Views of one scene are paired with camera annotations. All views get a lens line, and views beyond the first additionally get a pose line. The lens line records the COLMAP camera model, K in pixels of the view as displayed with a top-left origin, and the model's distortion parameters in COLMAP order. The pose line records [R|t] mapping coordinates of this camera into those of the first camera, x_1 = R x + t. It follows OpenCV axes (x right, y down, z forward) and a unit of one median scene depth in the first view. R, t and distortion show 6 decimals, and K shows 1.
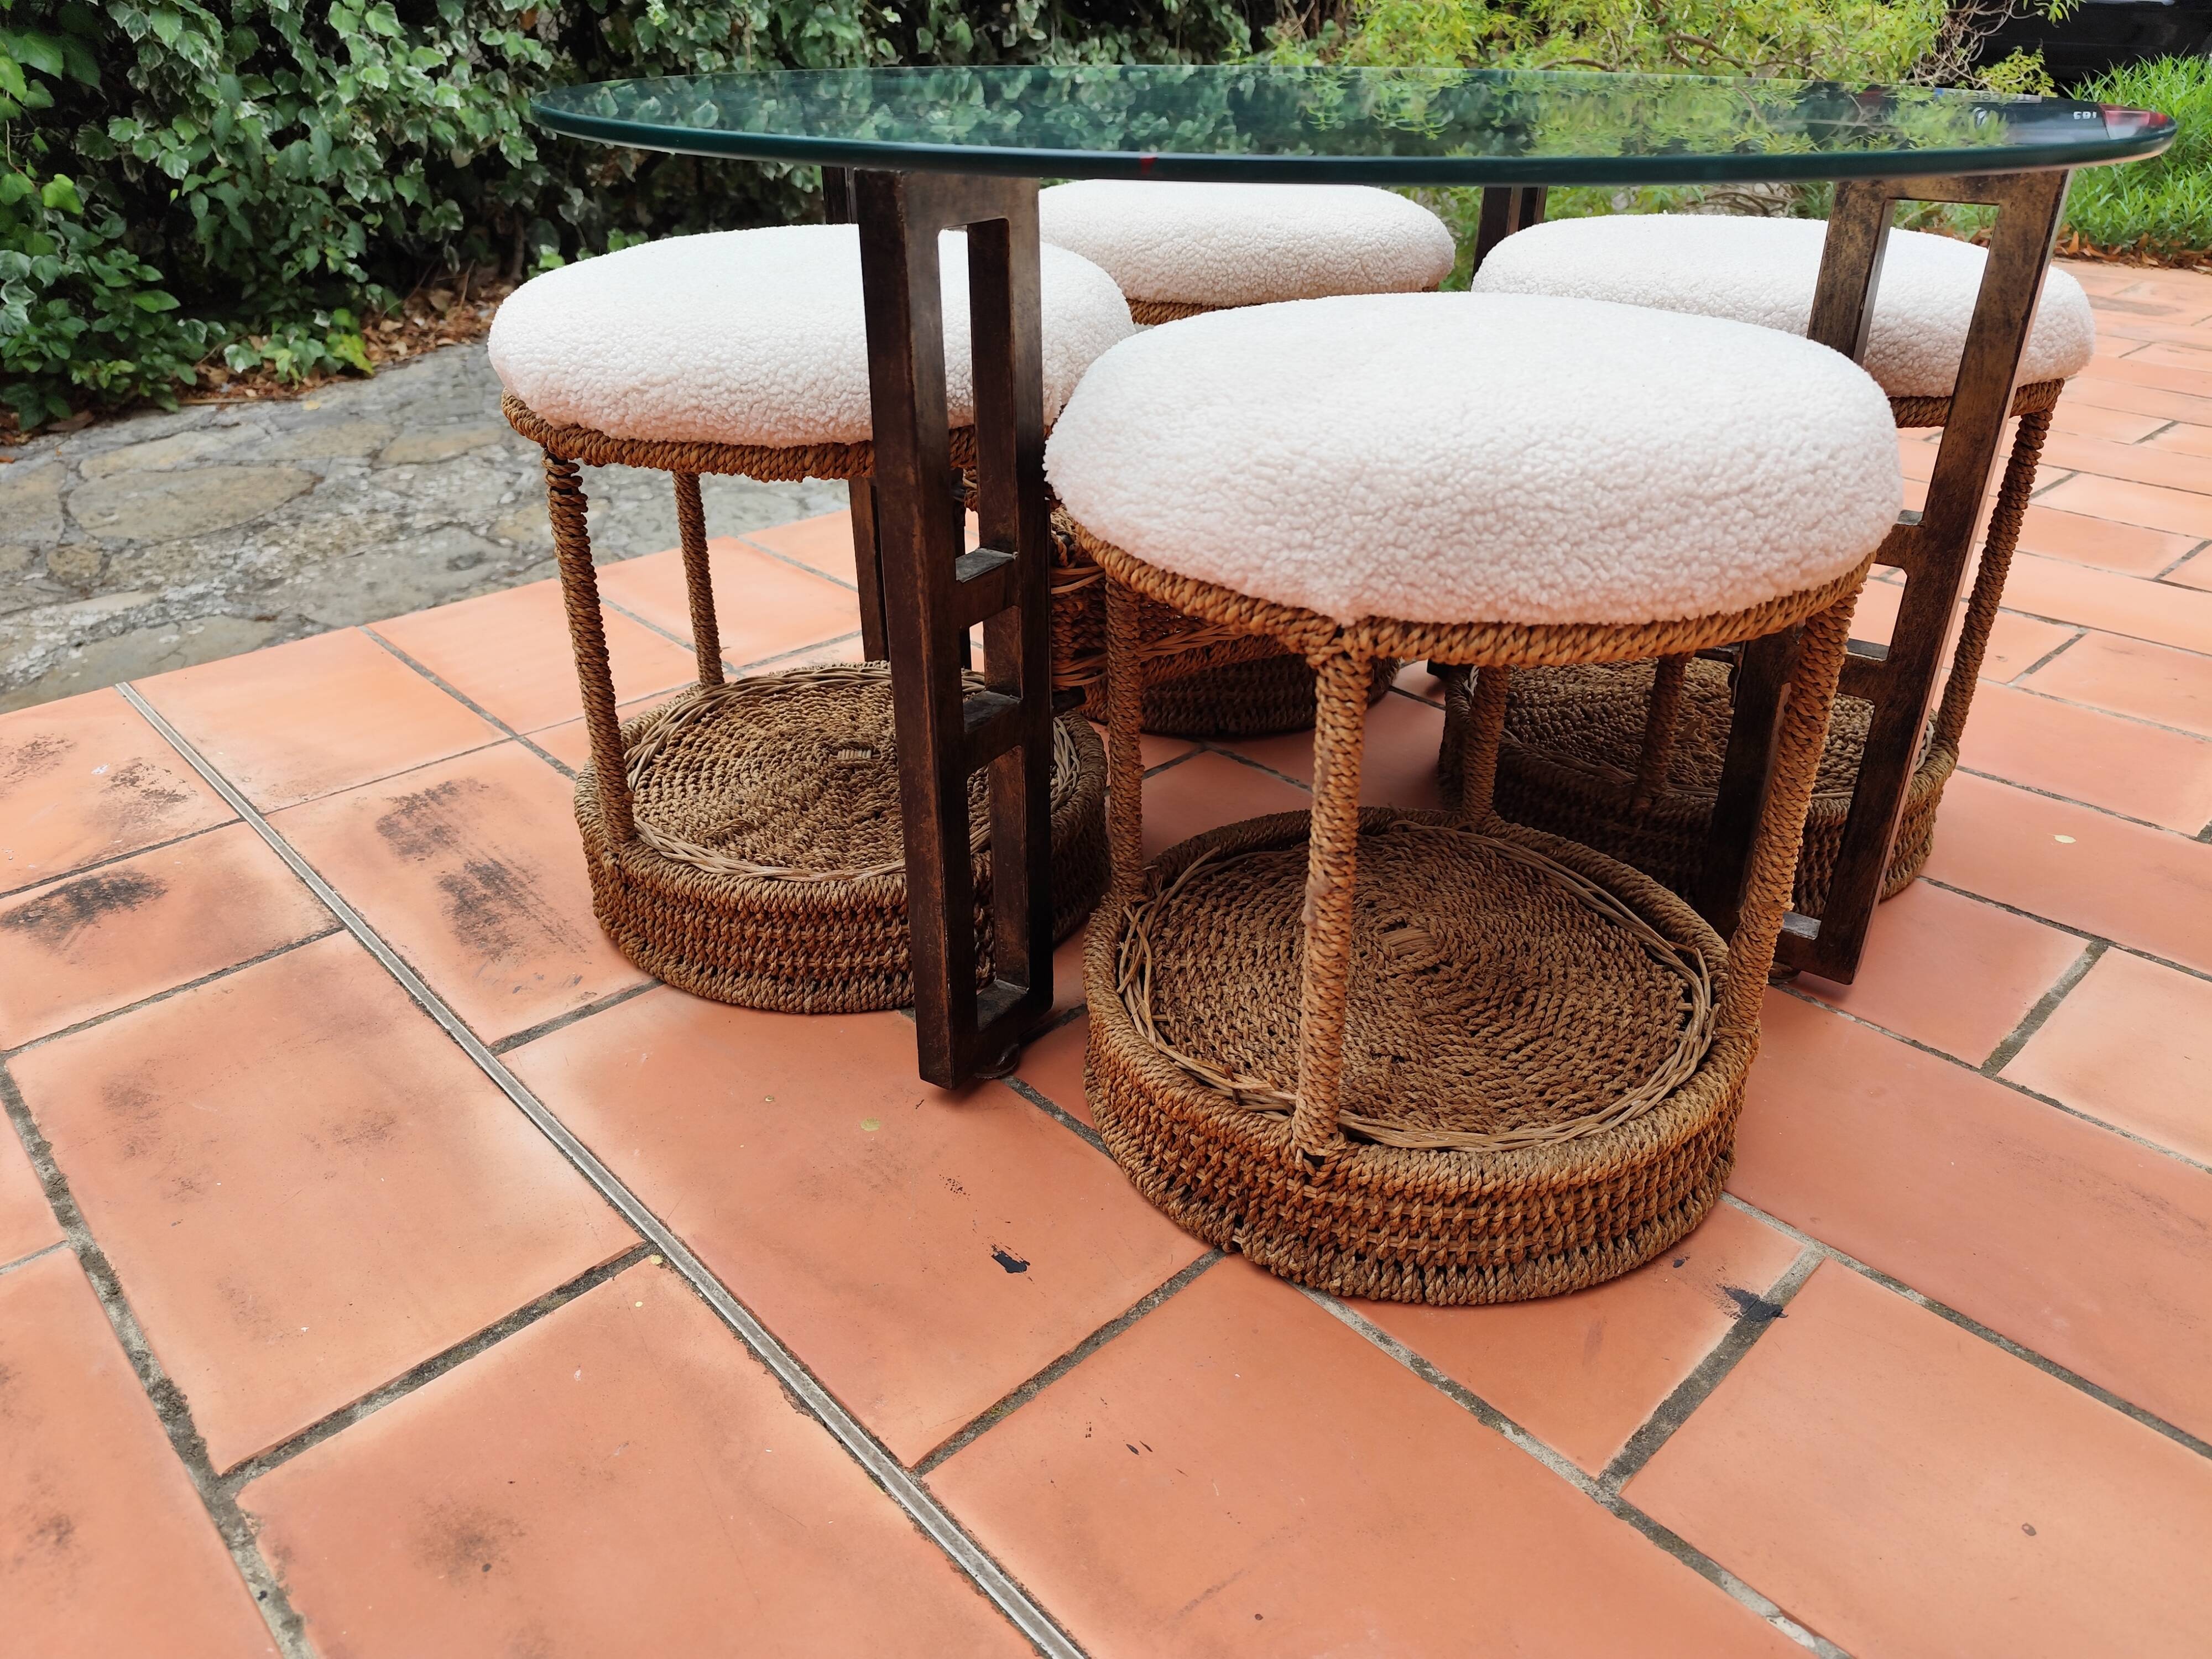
lens RADIAL K [[1545.5, 0, 1130.8], [0, 1545.5, 809.1], [0, 0, 1]] dist [0.029794, -0.040886]
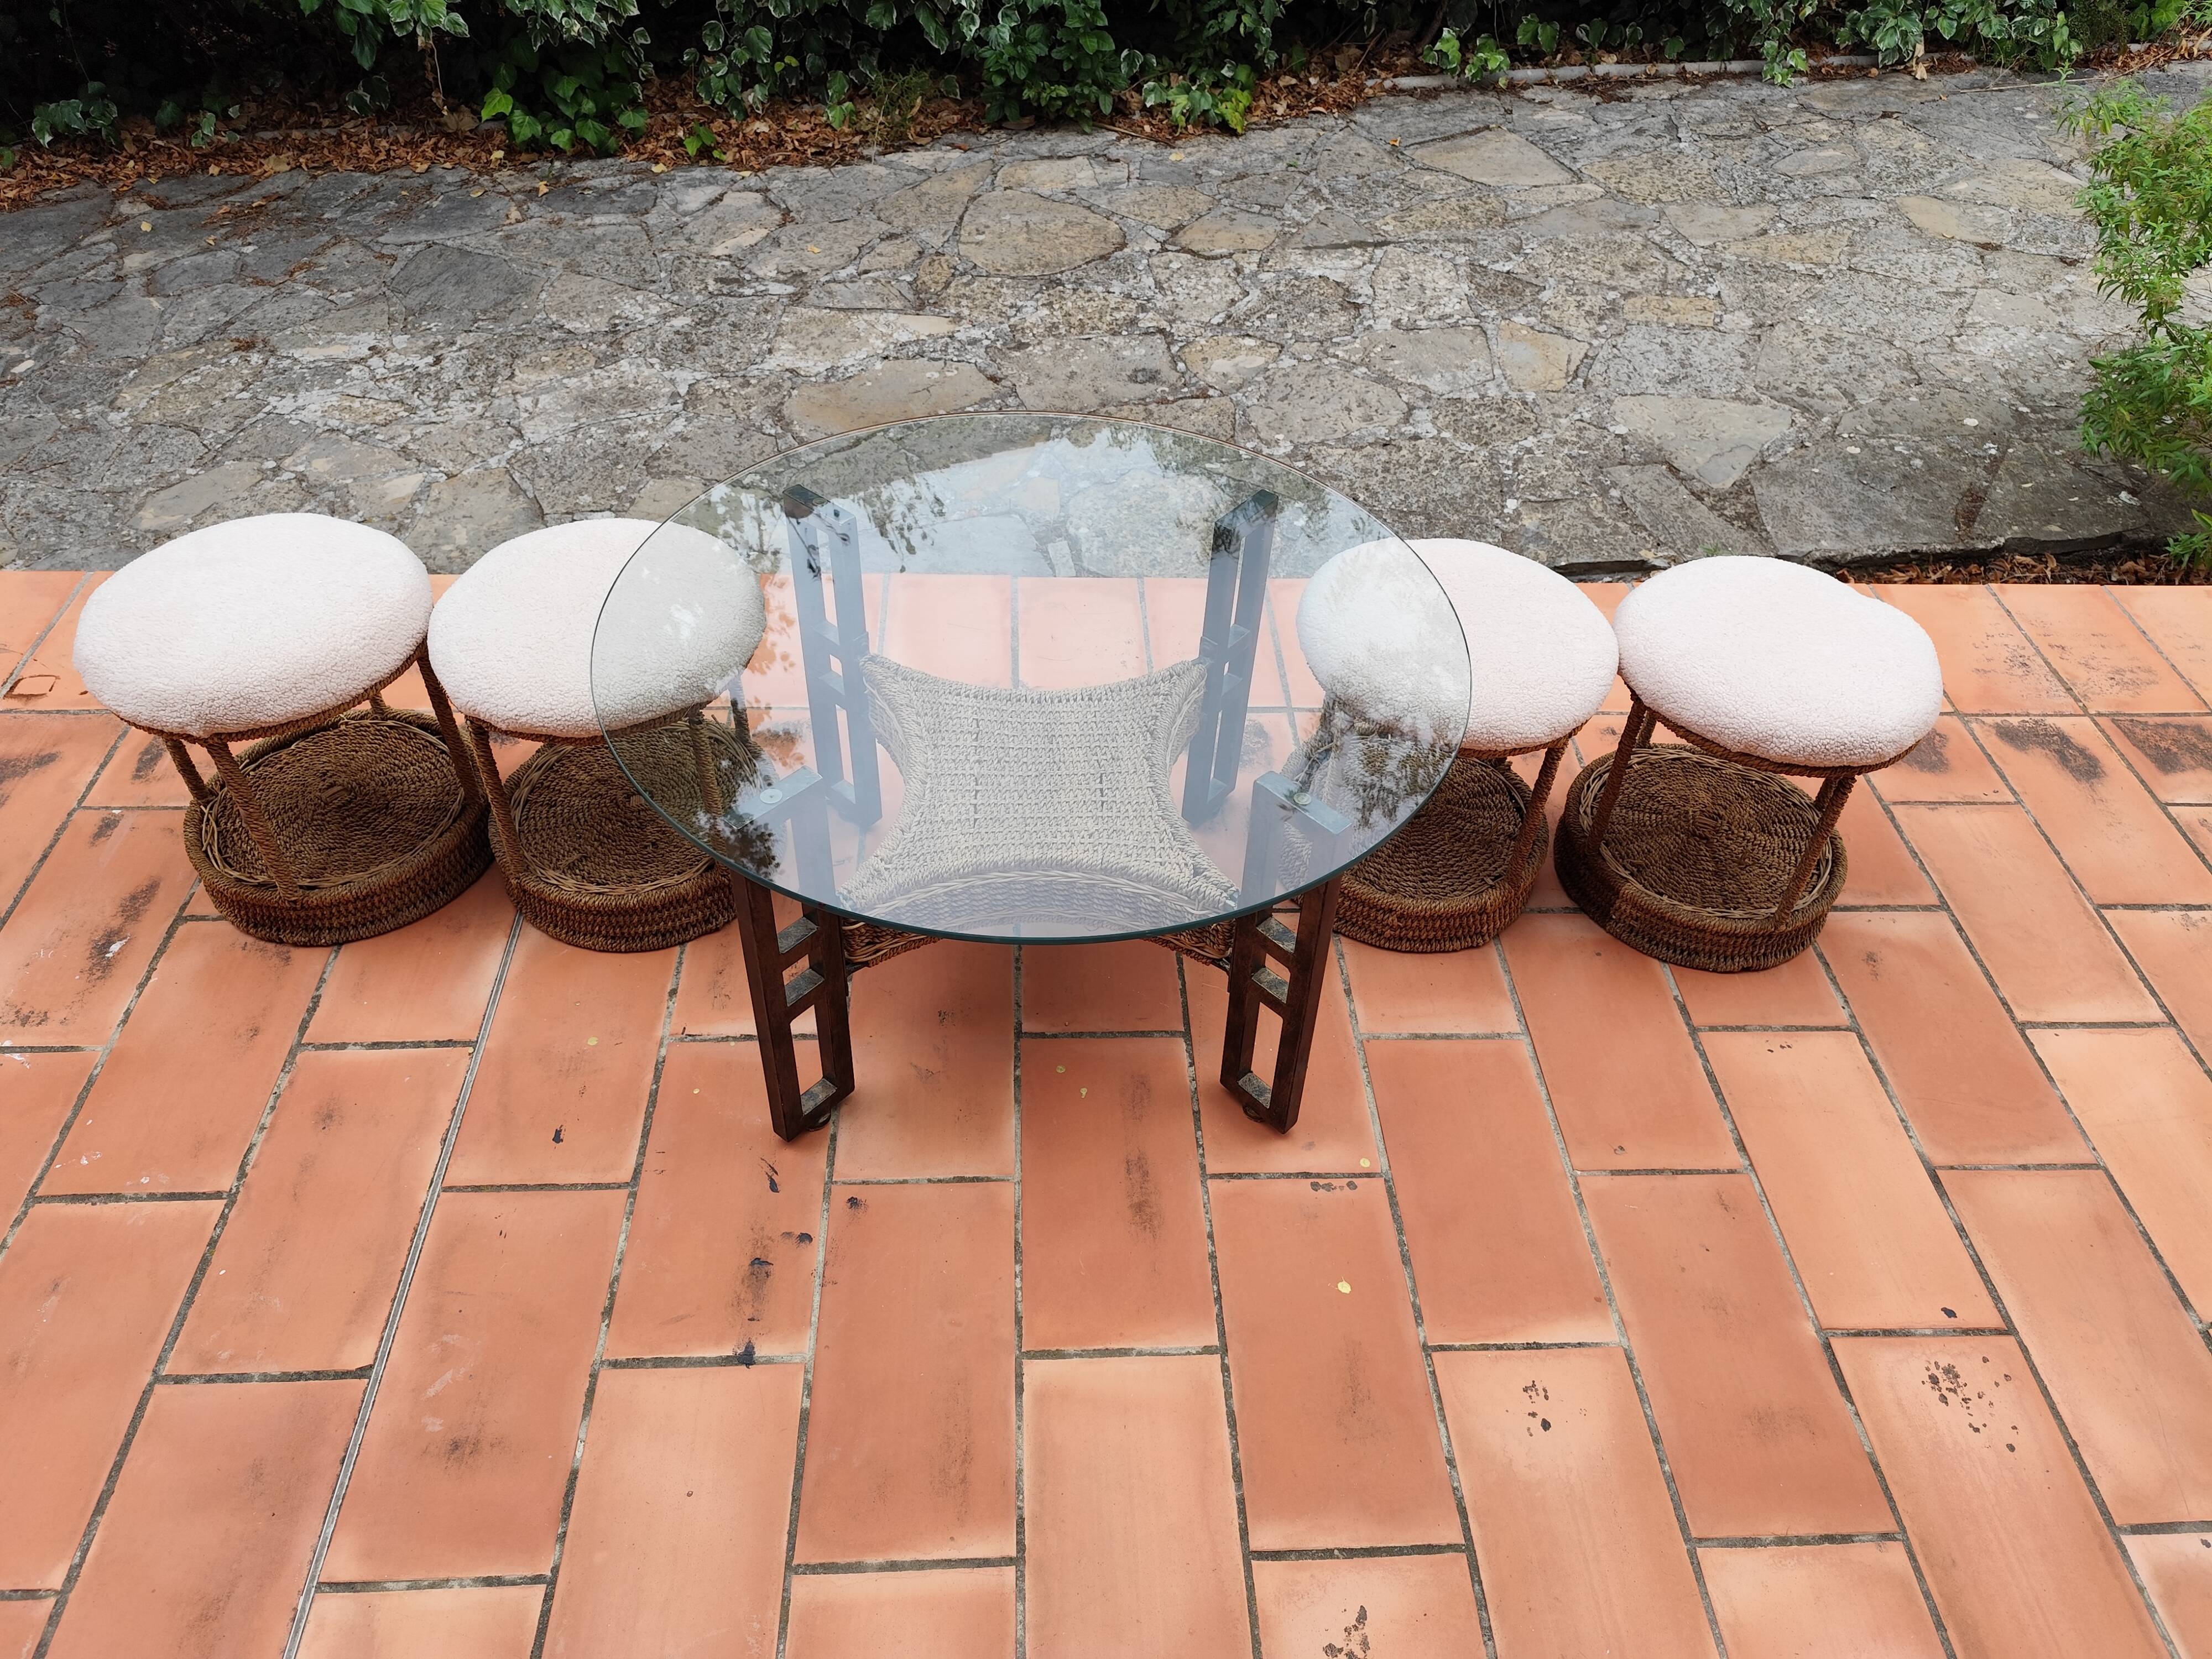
lens RADIAL K [[1545.5, 0, 1125.9], [0, 1545.5, 819.0], [0, 0, 1]] dist [0.029794, -0.040886]
pose [[0.755076, 0.470538, -0.456567, 0.280564], [-0.345114, 0.877338, 0.333429, -0.237364], [0.557455, -0.094196, 0.824846, -0.073624]]
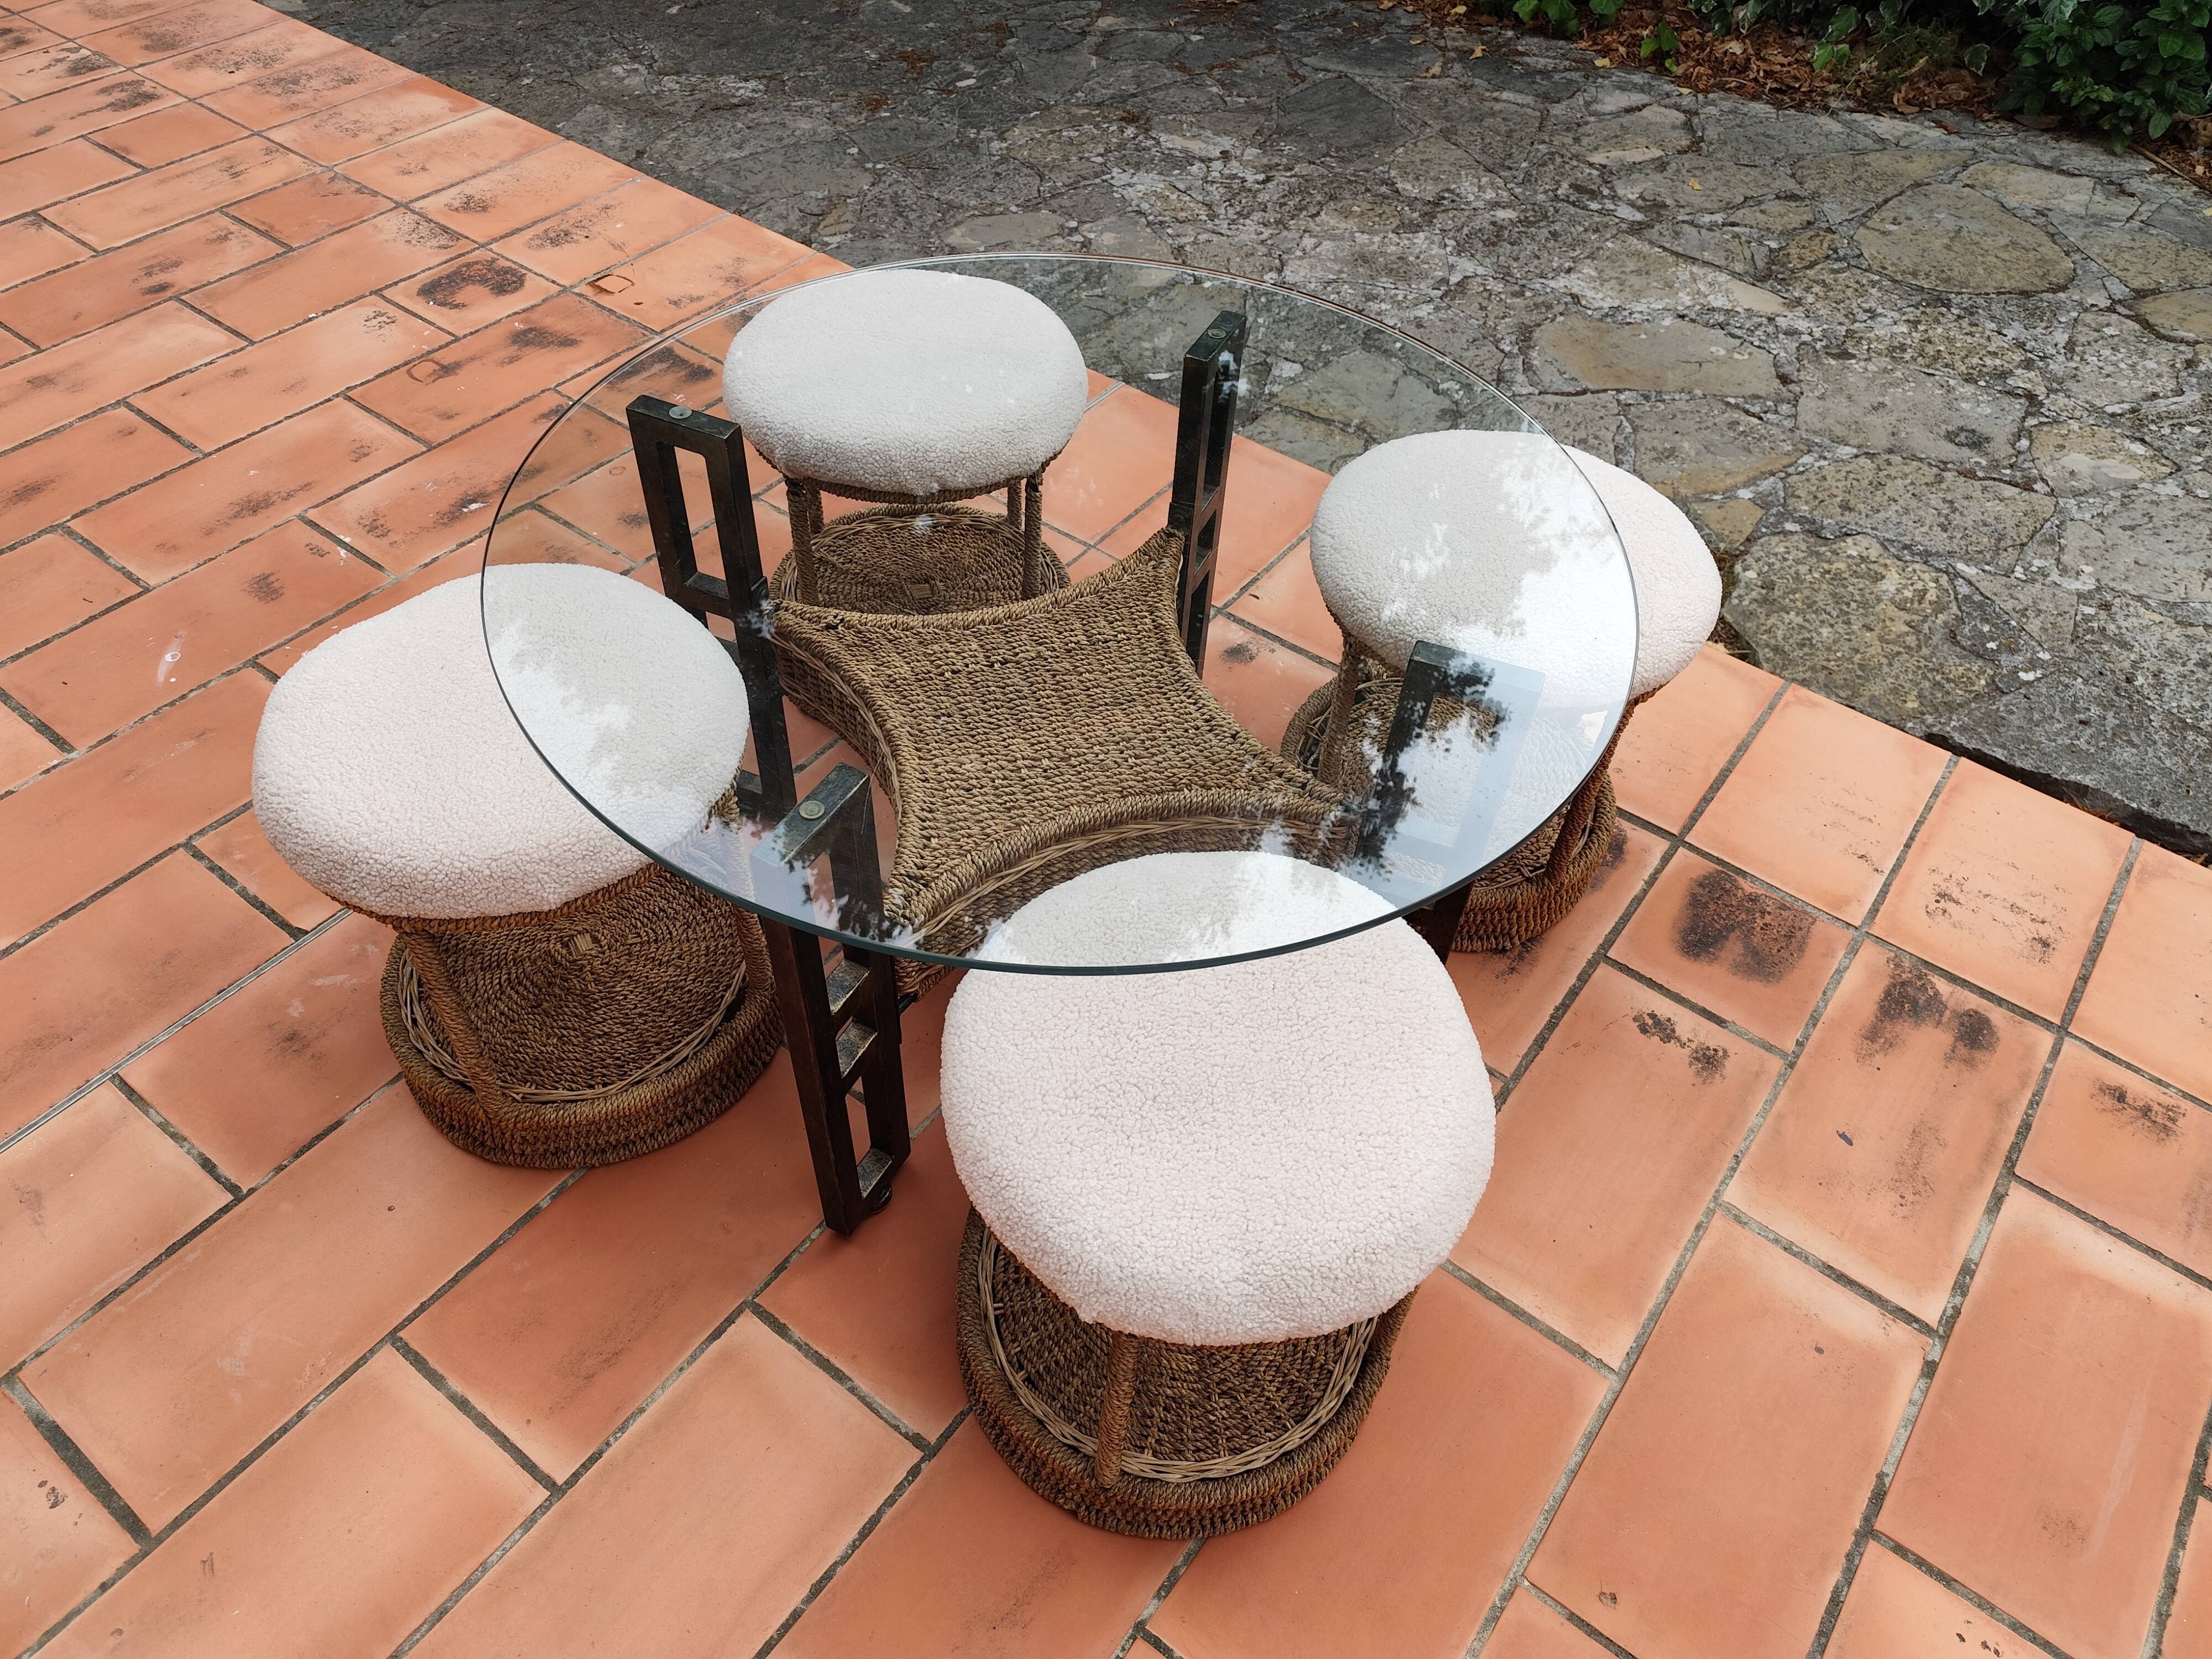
lens RADIAL K [[1545.5, 0, 1123.1], [0, 1545.5, 841.5], [0, 0, 1]] dist [0.029794, -0.040886]
pose [[0.160566, 0.729523, -0.664842, 0.308307], [-0.502113, 0.640283, 0.581309, -0.276749], [0.849765, 0.240488, 0.469111, 0.125247]]
